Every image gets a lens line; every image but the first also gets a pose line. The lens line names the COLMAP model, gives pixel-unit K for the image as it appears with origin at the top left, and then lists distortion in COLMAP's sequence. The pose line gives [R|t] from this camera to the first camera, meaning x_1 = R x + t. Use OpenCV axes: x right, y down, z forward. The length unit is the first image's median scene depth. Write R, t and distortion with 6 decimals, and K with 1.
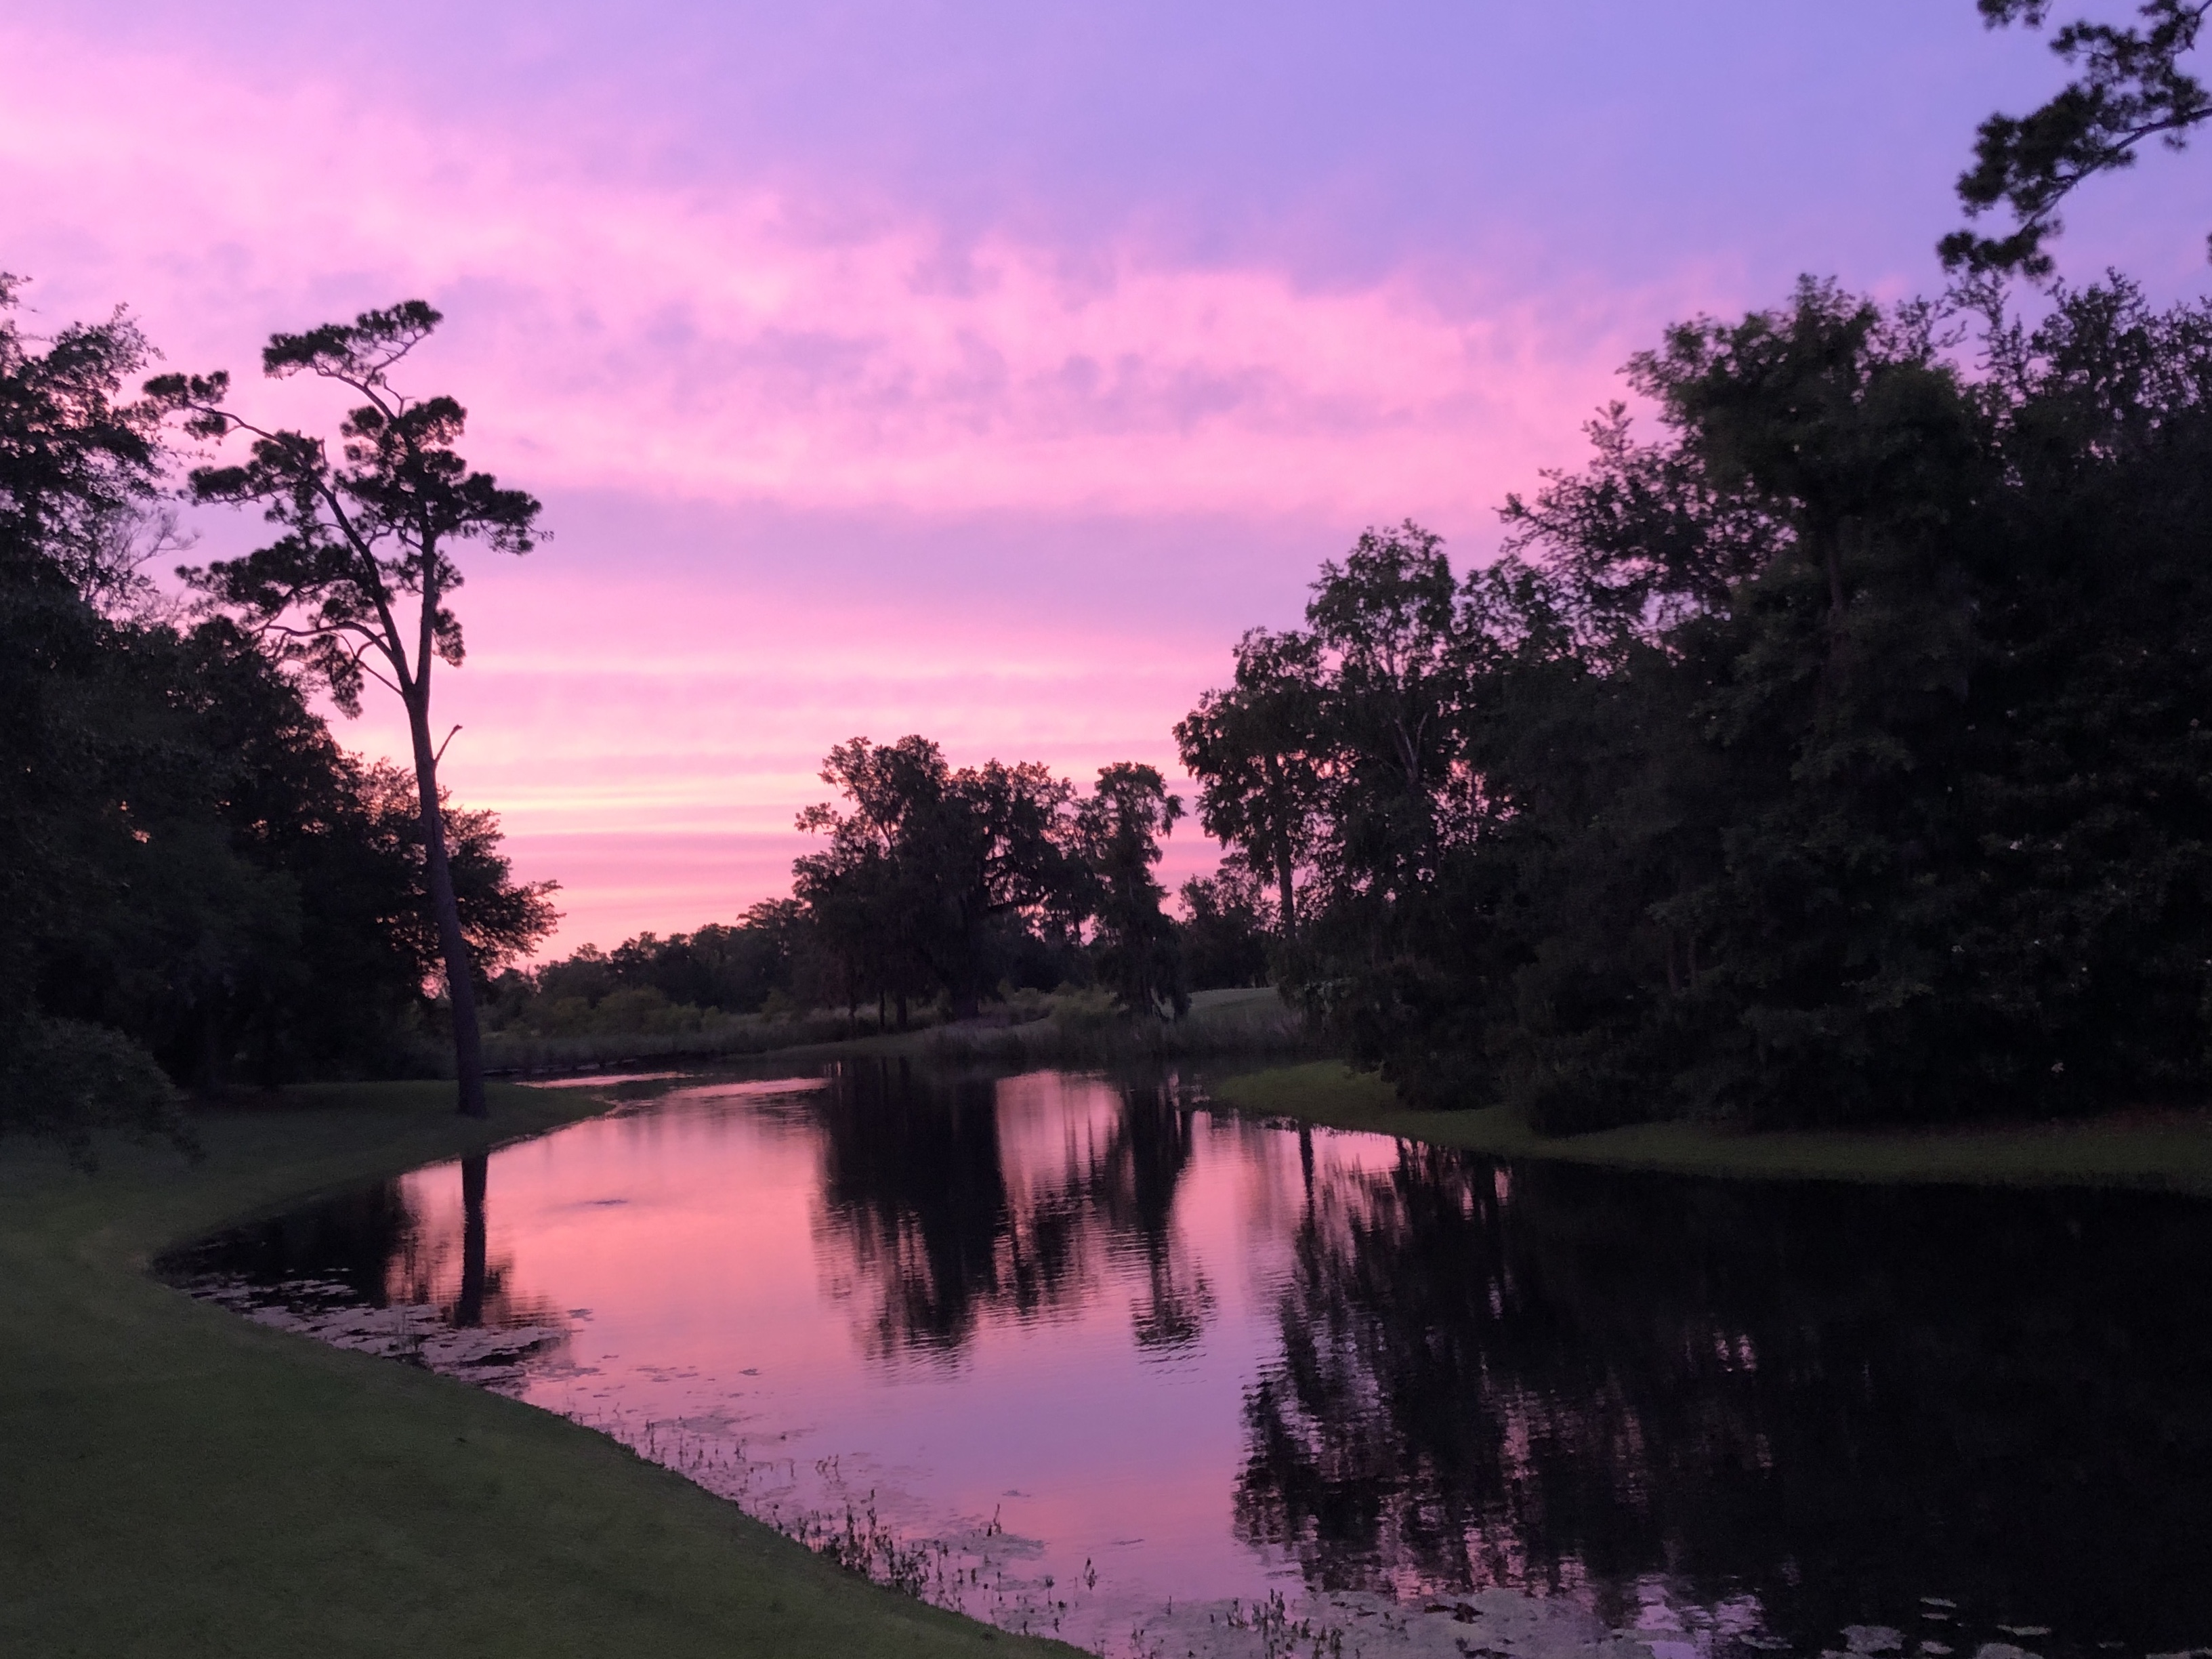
lens RADIAL K [[2406.5, 0, 1106.0], [0, 2406.5, 829.5], [0, 0, 1]] dist [0.150943, -0.012555]
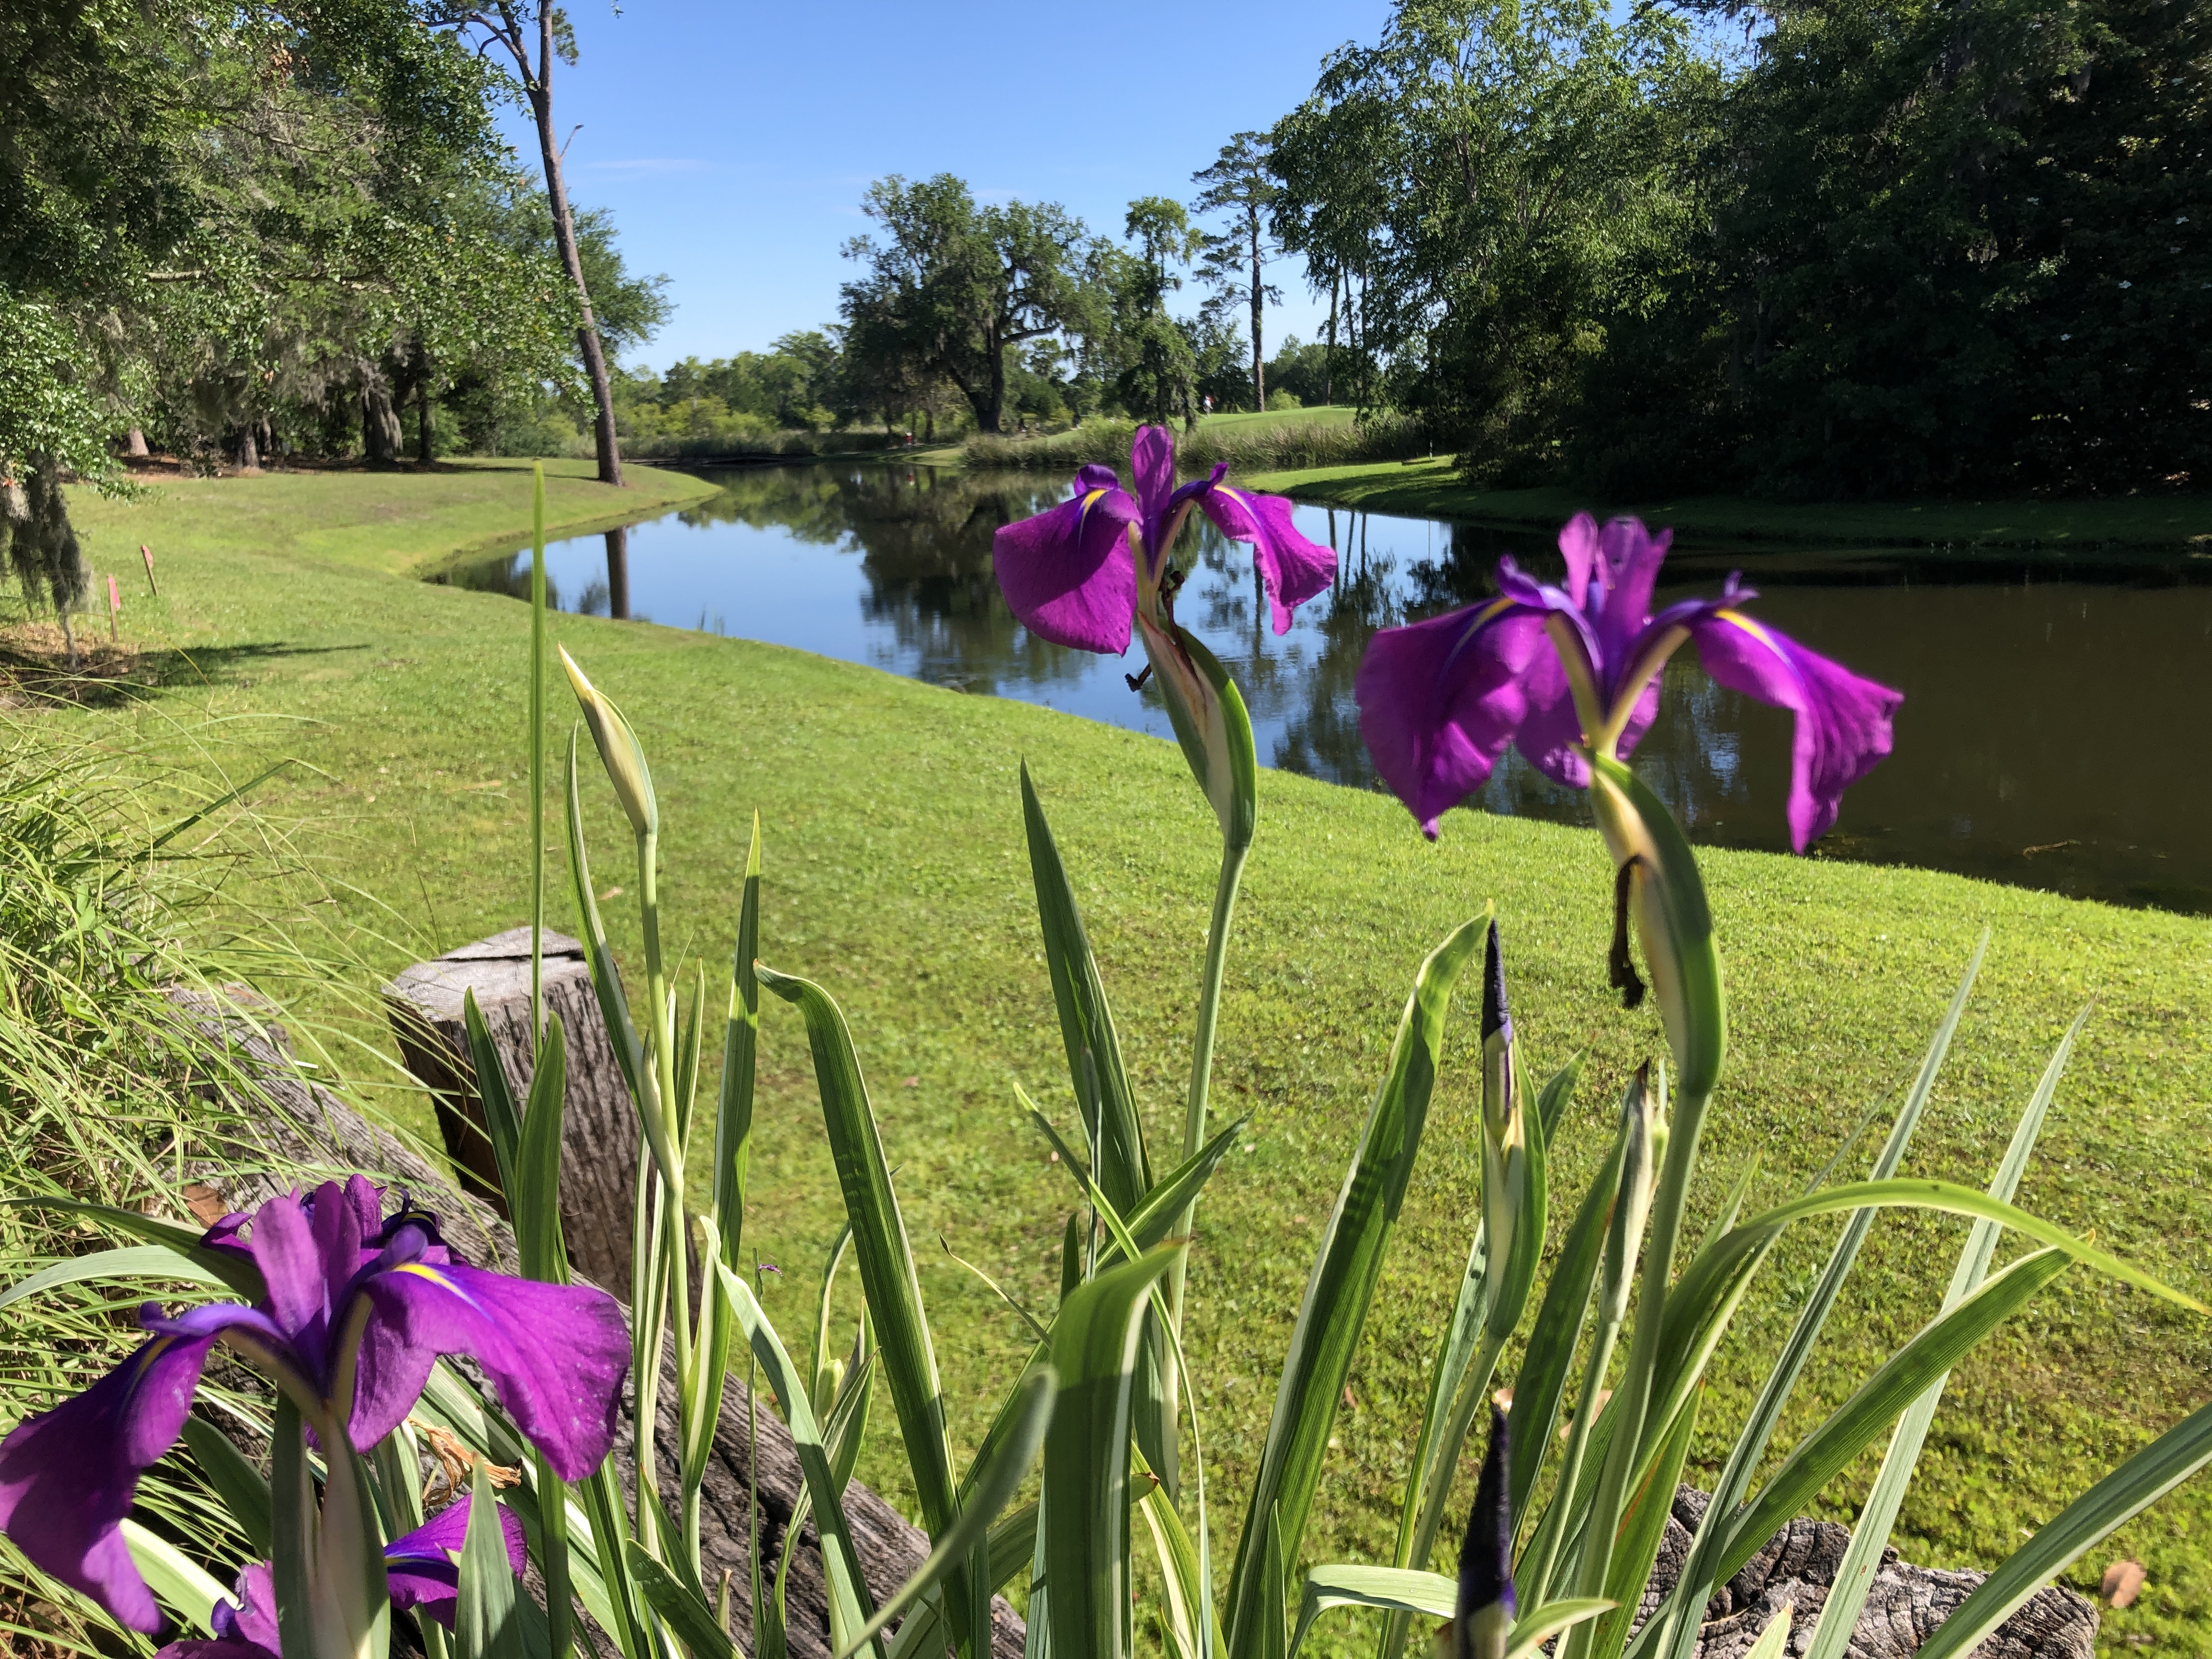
lens RADIAL K [[2406.6, 0, 1106.0], [0, 2406.6, 829.5], [0, 0, 1]] dist [0.150943, -0.012555]
pose [[0.995319, 0.050427, -0.082450, 0.103061], [-0.027056, 0.964364, 0.263192, -0.044740], [0.092784, -0.259729, 0.961214, -0.157458]]
